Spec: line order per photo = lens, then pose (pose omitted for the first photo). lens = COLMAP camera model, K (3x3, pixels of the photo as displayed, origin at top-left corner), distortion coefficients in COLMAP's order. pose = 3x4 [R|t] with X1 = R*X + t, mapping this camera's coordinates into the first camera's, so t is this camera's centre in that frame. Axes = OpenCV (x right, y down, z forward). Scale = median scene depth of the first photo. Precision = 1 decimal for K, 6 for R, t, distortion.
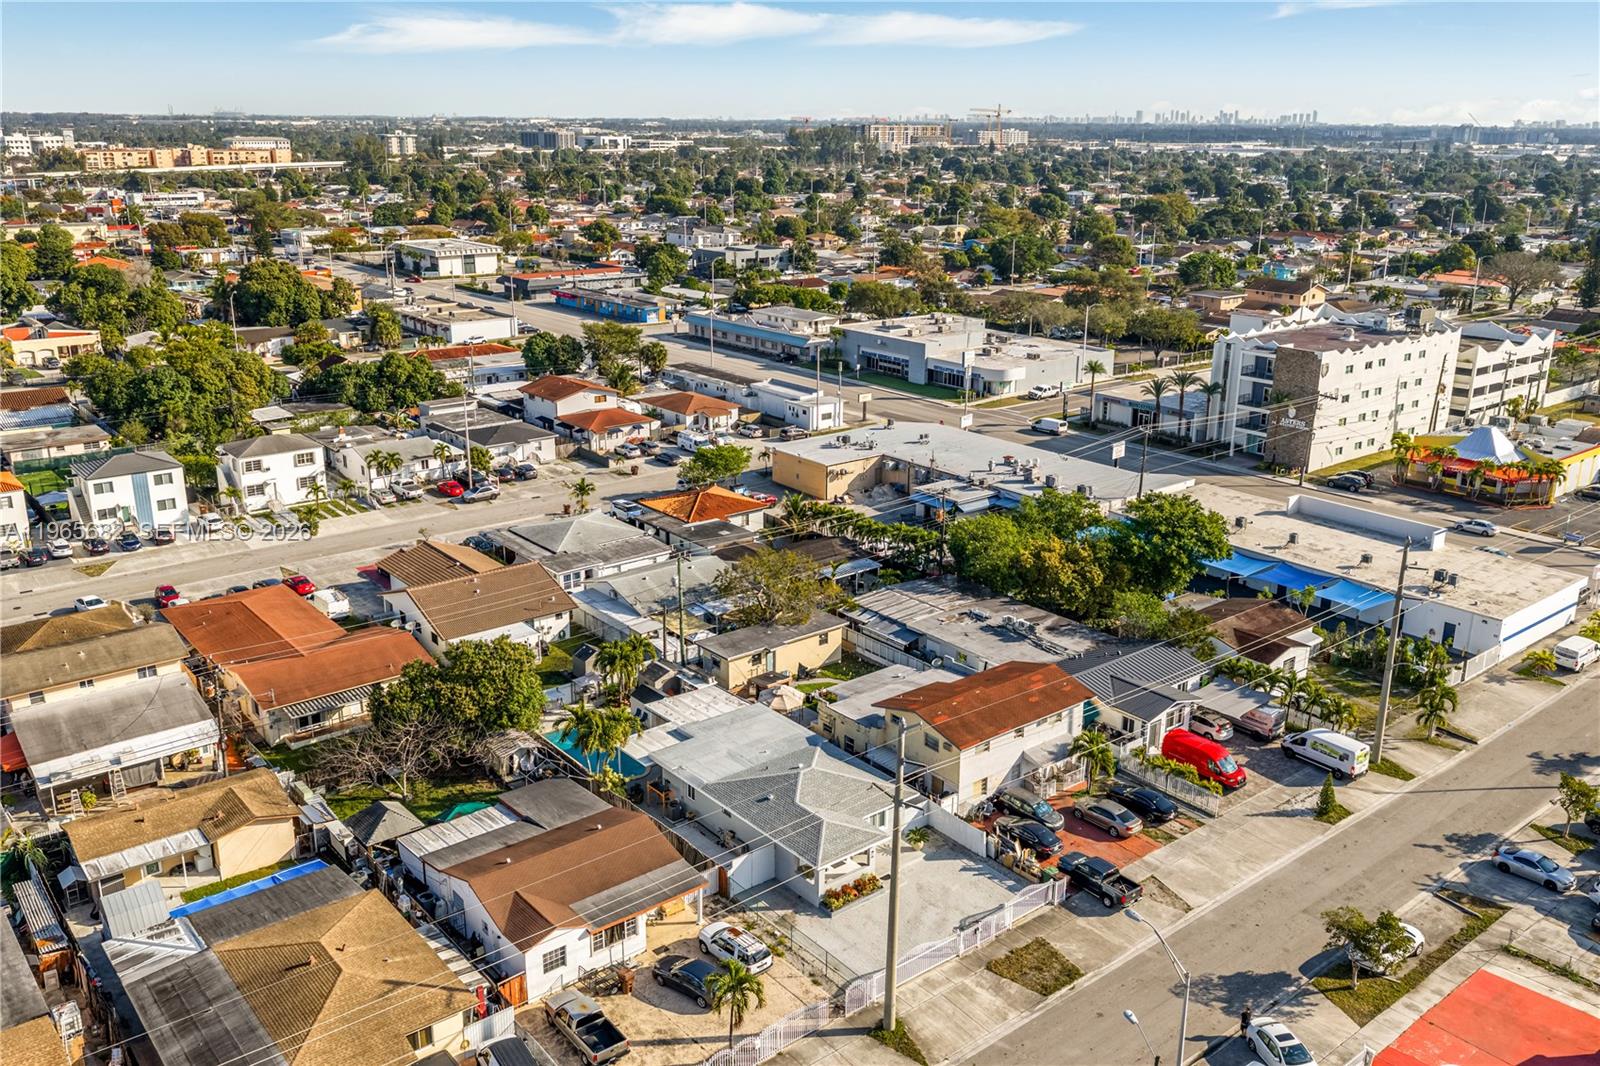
lens RADIAL K [[1313.0, 0, 800.0], [0, 1313.0, 533.0], [0, 0, 1]] dist [0.013038, -0.016746]
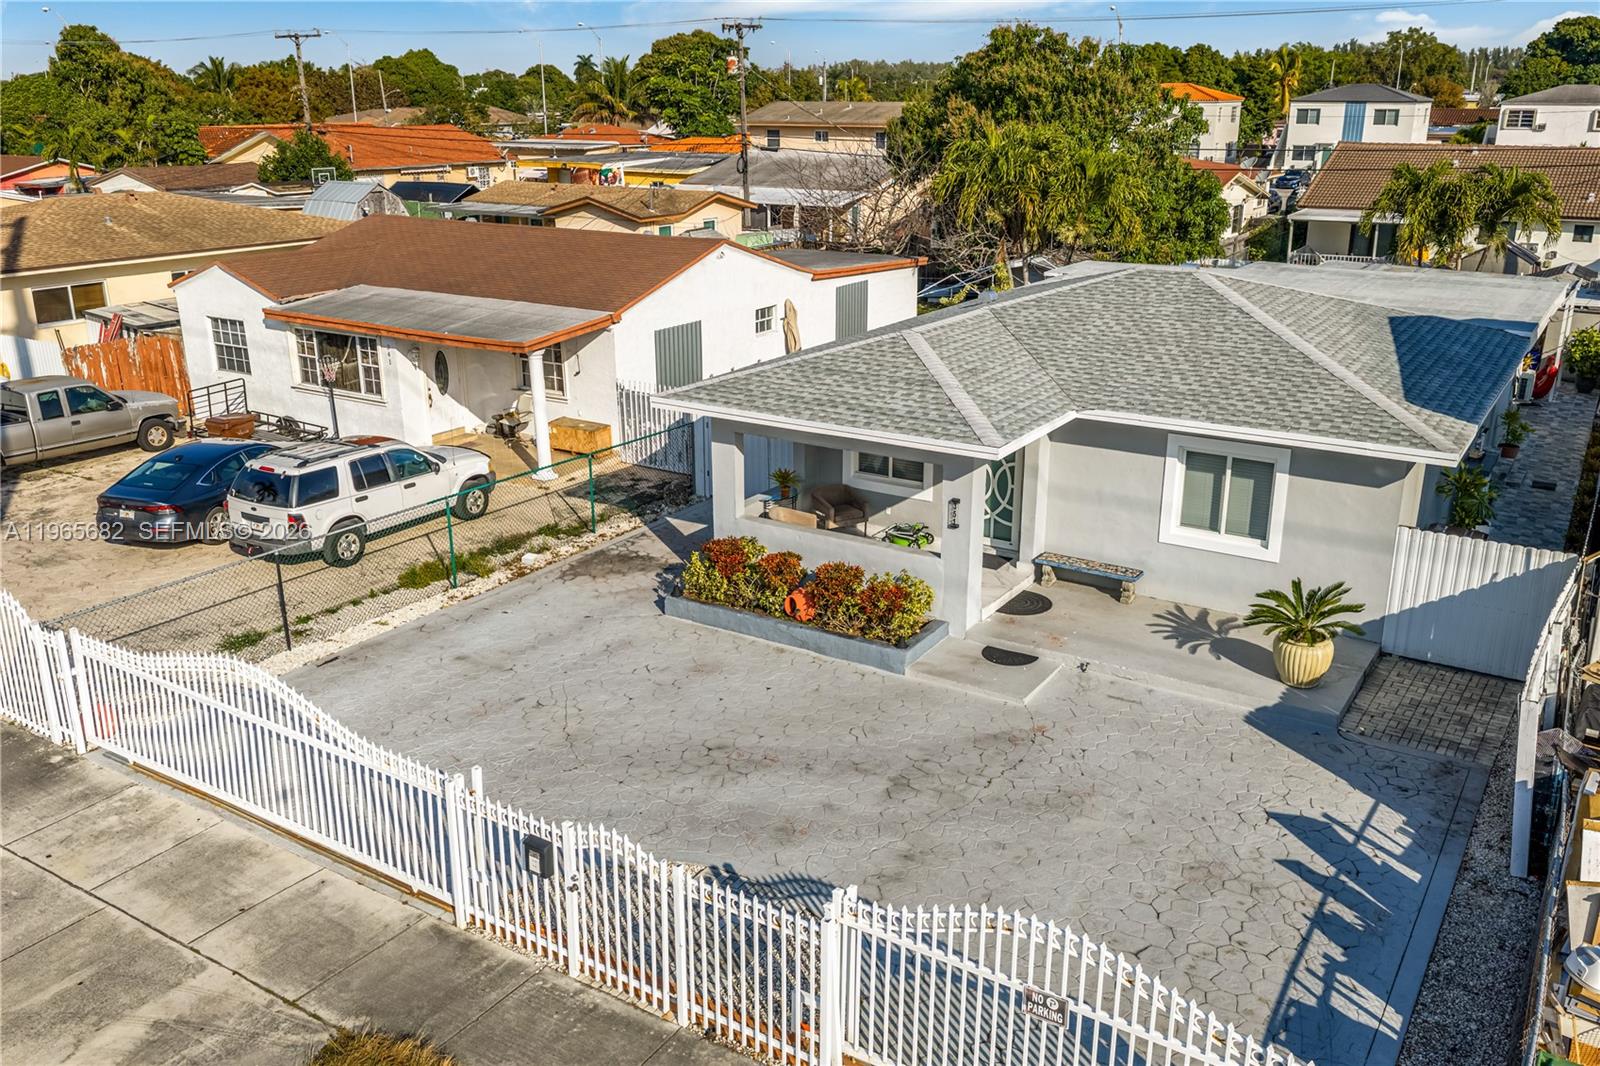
lens RADIAL K [[1313.0, 0, 800.0], [0, 1313.0, 533.0], [0, 0, 1]] dist [0.013038, -0.016746]
pose [[0.315647, 0.299990, -0.900207, 0.140282], [-0.279587, 0.935994, 0.213883, 0.111108], [0.906751, 0.184175, 0.379317, 0.480596]]
